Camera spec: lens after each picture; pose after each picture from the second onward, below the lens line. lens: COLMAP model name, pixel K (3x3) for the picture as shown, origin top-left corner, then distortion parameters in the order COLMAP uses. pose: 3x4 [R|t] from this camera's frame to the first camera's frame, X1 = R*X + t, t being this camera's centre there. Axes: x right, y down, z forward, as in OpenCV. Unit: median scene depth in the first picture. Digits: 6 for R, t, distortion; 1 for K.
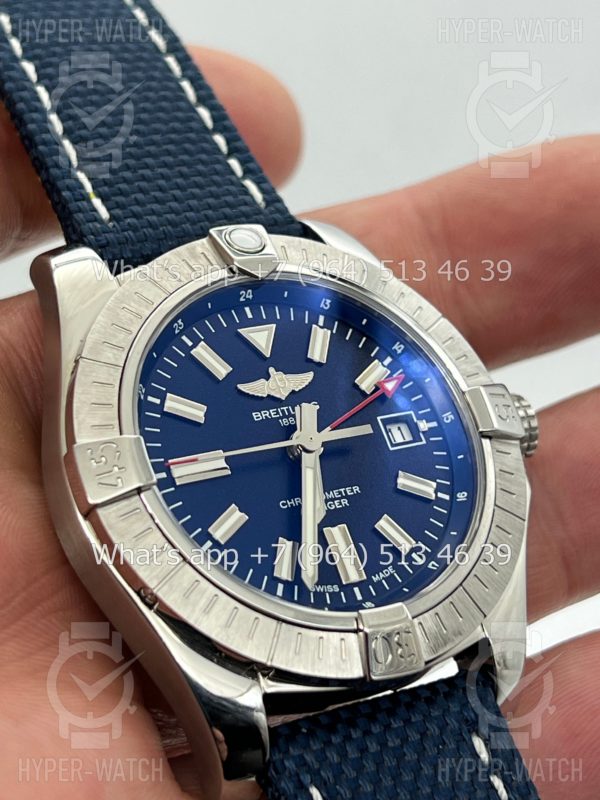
lens RADIAL K [[1798.8, 0, 300.0], [0, 1798.8, 400.0], [0, 0, 1]] dist [0.094190, 0.122572]
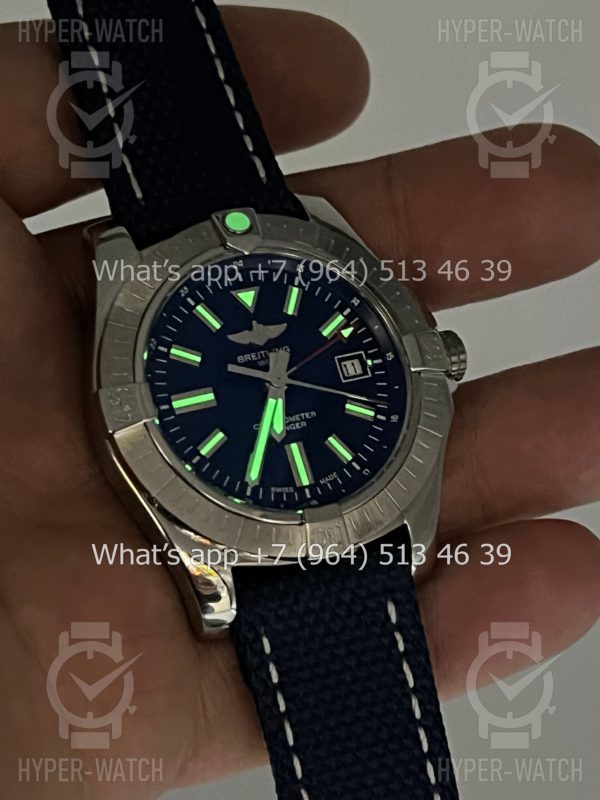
lens RADIAL K [[1798.8, 0, 300.0], [0, 1798.8, 400.0], [0, 0, 1]] dist [0.094190, 0.122572]
pose [[0.993346, 0.029760, -0.111261, 0.171687], [-0.011171, 0.986381, 0.164097, -0.183068], [0.114629, -0.161762, 0.980150, -0.330205]]
